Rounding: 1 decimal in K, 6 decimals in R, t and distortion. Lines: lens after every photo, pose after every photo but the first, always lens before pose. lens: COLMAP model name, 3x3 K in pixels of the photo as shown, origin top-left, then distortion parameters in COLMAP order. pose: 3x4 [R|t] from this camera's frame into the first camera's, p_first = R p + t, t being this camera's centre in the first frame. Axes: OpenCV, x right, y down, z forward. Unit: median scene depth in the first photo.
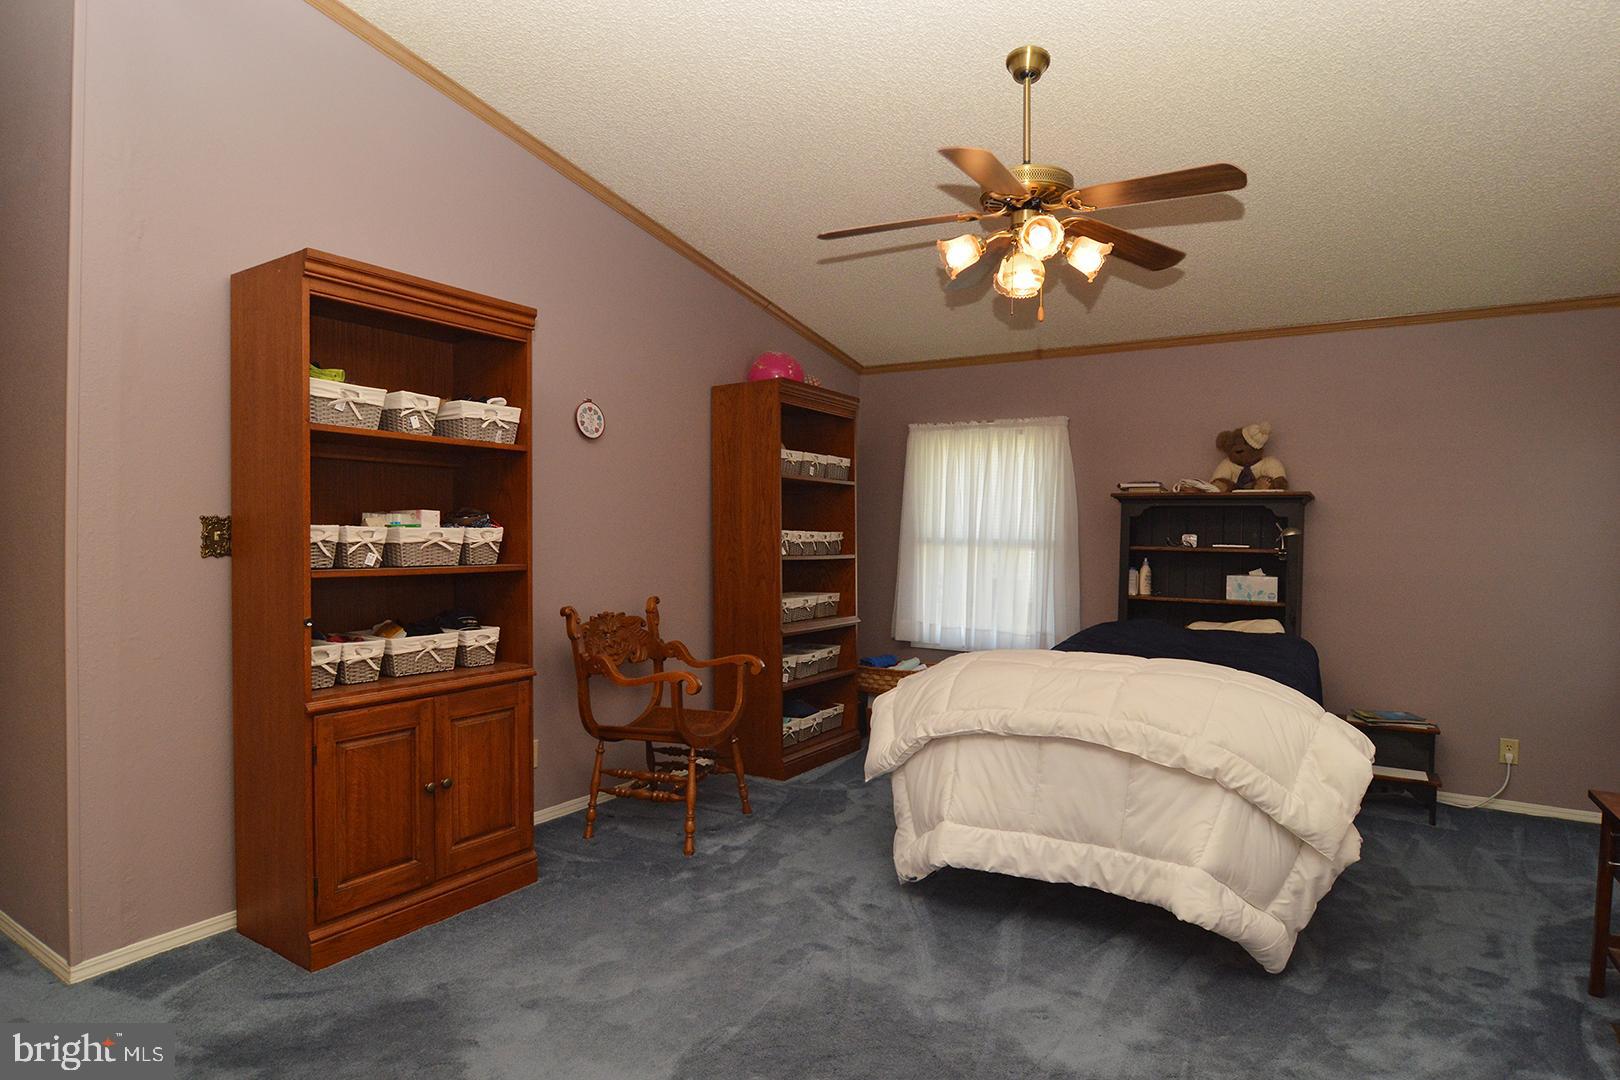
lens RADIAL K [[876.1, 0, 806.3], [0, 876.1, 549.1], [0, 0, 1]] dist [-0.014940, -0.006551]
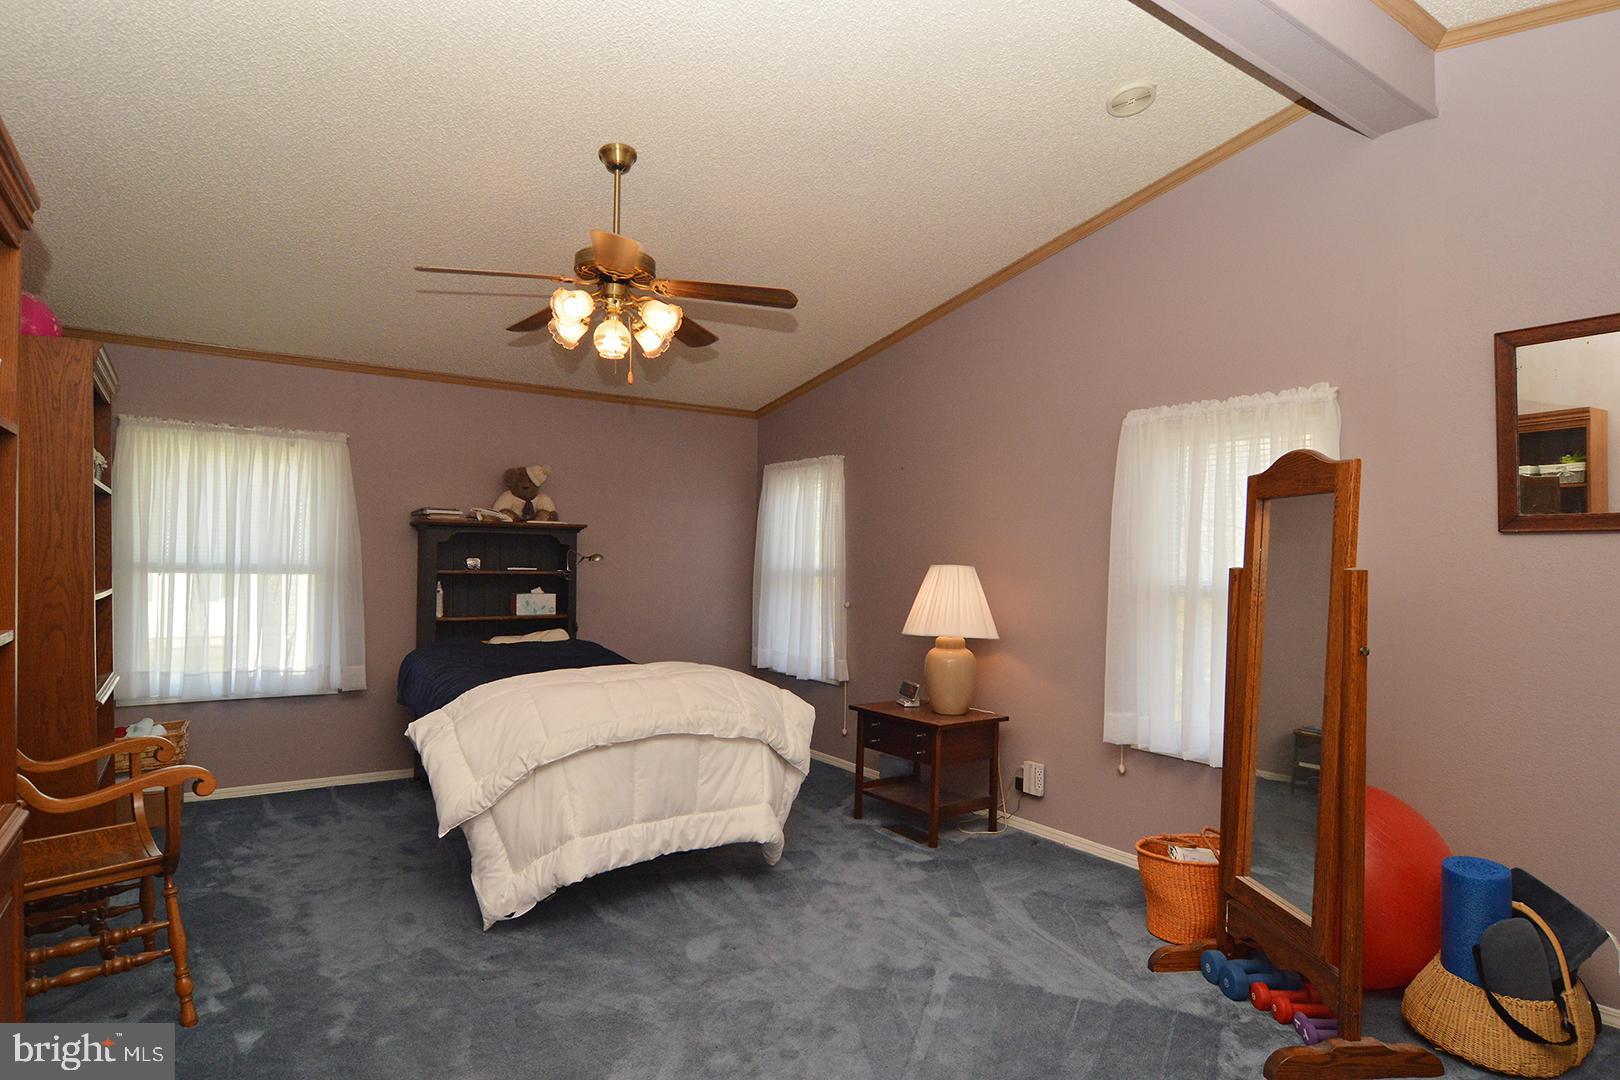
lens RADIAL K [[876.1, 0, 804.0], [0, 876.1, 543.1], [0, 0, 1]] dist [-0.014940, -0.006551]
pose [[0.388310, 0.009066, 0.921484, -0.460293], [0.009383, 0.999861, -0.013792, -0.018690], [-0.921481, 0.014002, 0.388171, 0.213431]]
